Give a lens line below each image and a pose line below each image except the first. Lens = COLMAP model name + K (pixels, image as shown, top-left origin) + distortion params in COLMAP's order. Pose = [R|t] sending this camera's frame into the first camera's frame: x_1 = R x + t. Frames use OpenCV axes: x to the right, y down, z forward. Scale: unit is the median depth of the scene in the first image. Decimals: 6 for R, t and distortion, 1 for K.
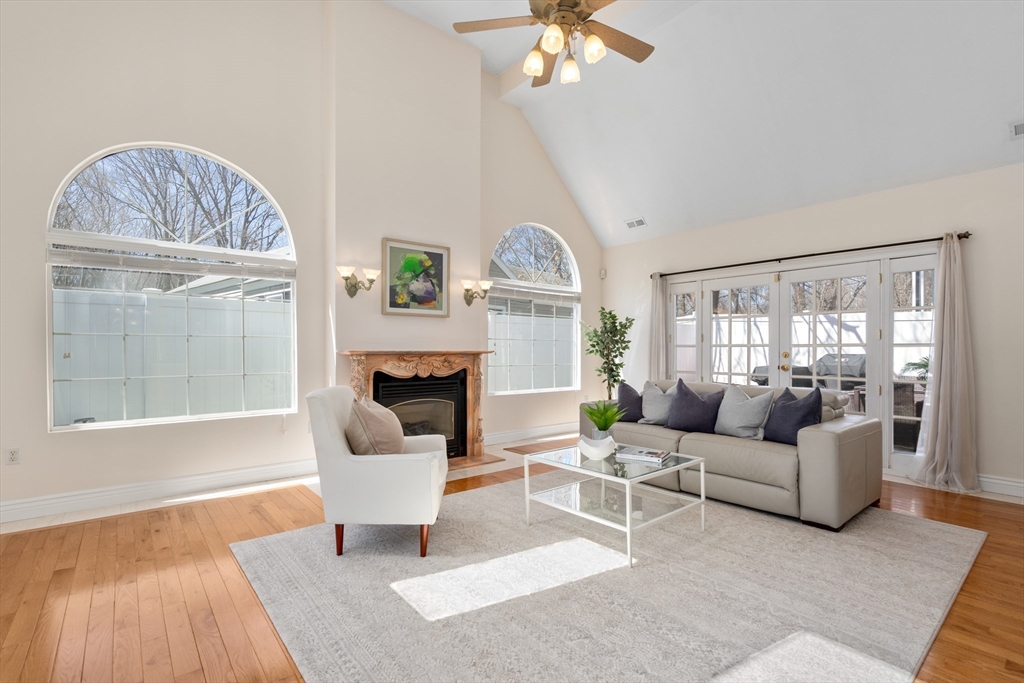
lens RADIAL K [[473.4, 0, 508.3], [0, 473.4, 353.8], [0, 0, 1]] dist [-0.002006, -0.000275]
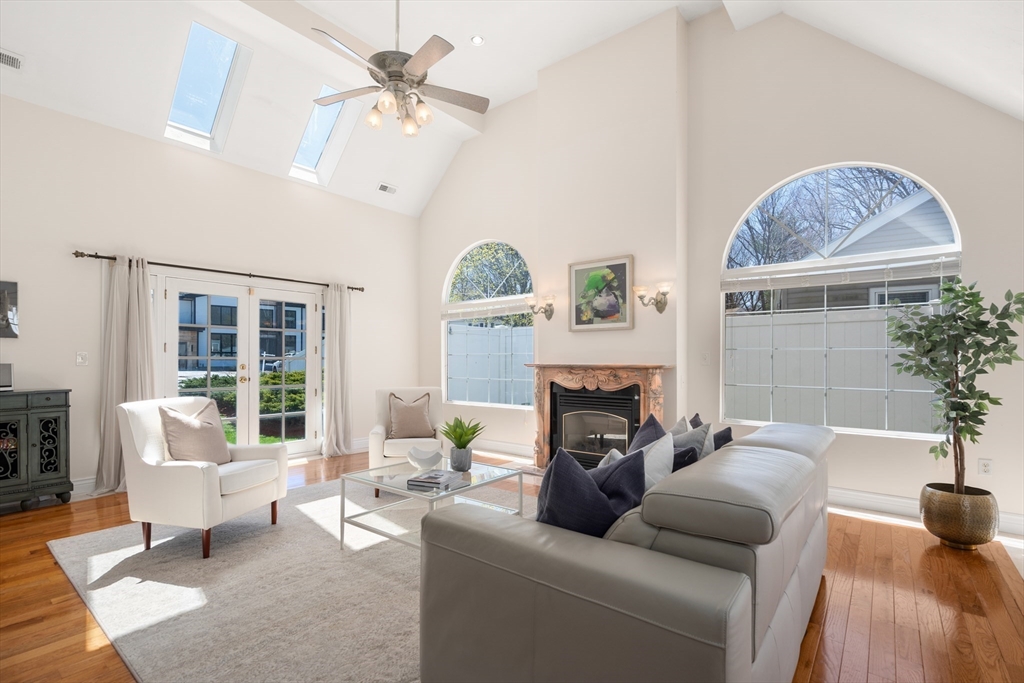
lens RADIAL K [[473.4, 0, 508.3], [0, 473.4, 353.8], [0, 0, 1]] dist [-0.002006, -0.000275]
pose [[0.204841, -0.012504, -0.978715, 0.767084], [-0.007012, 0.999874, -0.014242, -0.013070], [0.978770, 0.009780, 0.204728, 0.591026]]
